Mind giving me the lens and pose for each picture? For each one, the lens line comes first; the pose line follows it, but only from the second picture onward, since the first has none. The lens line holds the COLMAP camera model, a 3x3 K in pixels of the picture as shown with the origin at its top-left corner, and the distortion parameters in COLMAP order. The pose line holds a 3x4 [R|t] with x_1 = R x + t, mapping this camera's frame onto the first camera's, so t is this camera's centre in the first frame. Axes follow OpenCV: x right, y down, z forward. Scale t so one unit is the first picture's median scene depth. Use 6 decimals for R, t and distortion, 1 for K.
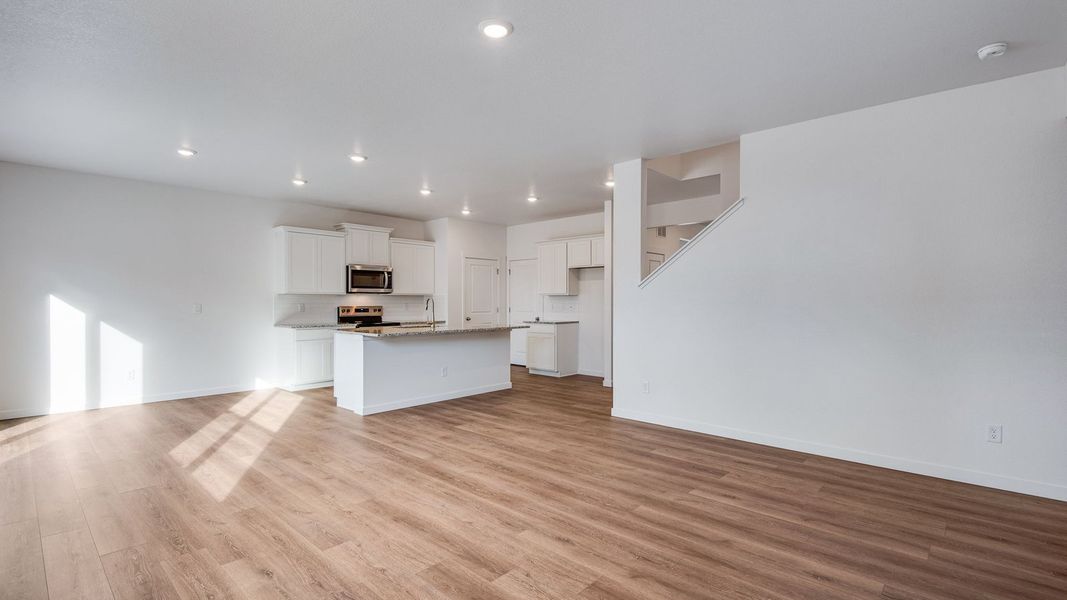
lens RADIAL K [[480.4, 0, 528.5], [0, 480.4, 302.5], [0, 0, 1]] dist [0.039601, -0.018034]
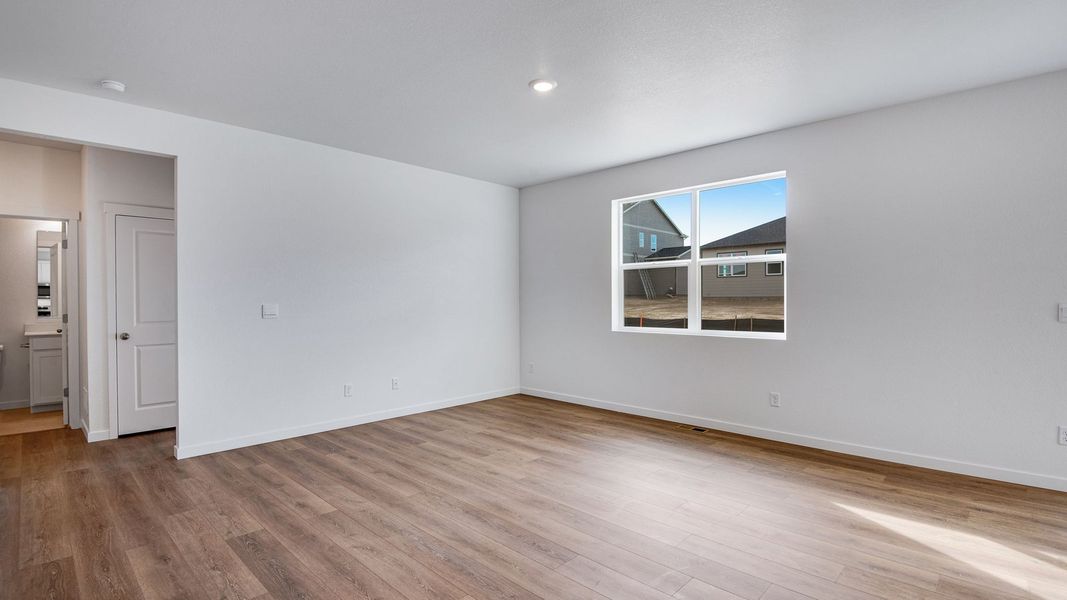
lens RADIAL K [[495.8, 0, 516.4], [0, 495.8, 304.1], [0, 0, 1]] dist [-0.027450, -0.001555]
pose [[-0.998786, 0.000785, 0.049245, -0.042113], [0.001372, 0.999928, 0.011887, -0.002618], [-0.049233, 0.011940, -0.998716, 1.615814]]
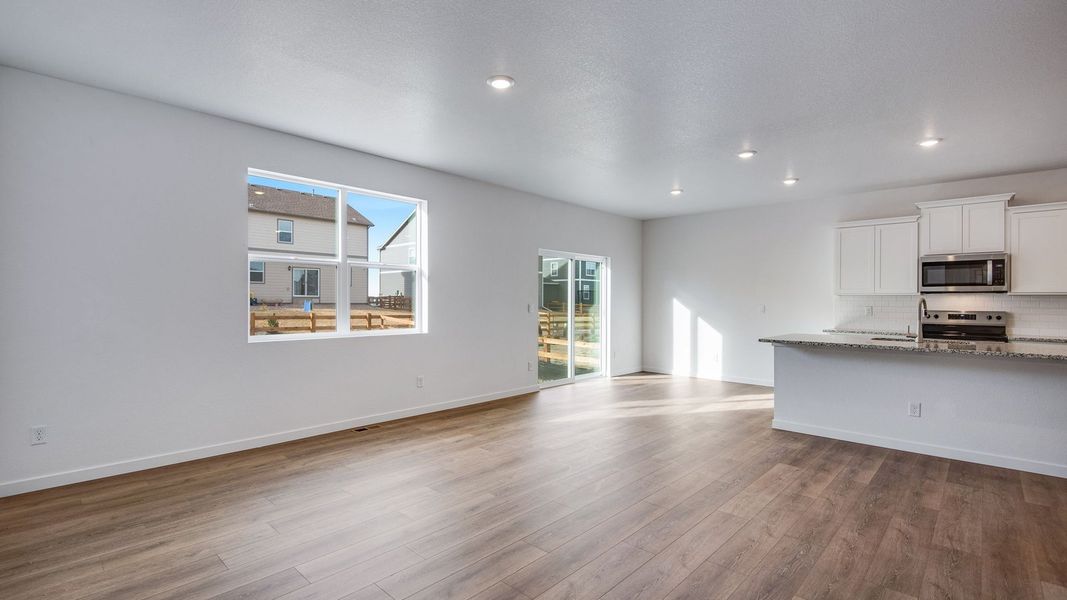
lens RADIAL K [[485.5, 0, 526.8], [0, 485.5, 316.5], [0, 0, 1]] dist [0.012653, -0.019621]
pose [[-0.010476, 0.030615, -0.999476, 0.824181], [-0.006961, 0.999505, 0.030689, -0.003621], [0.999921, 0.007279, -0.010258, 0.769893]]
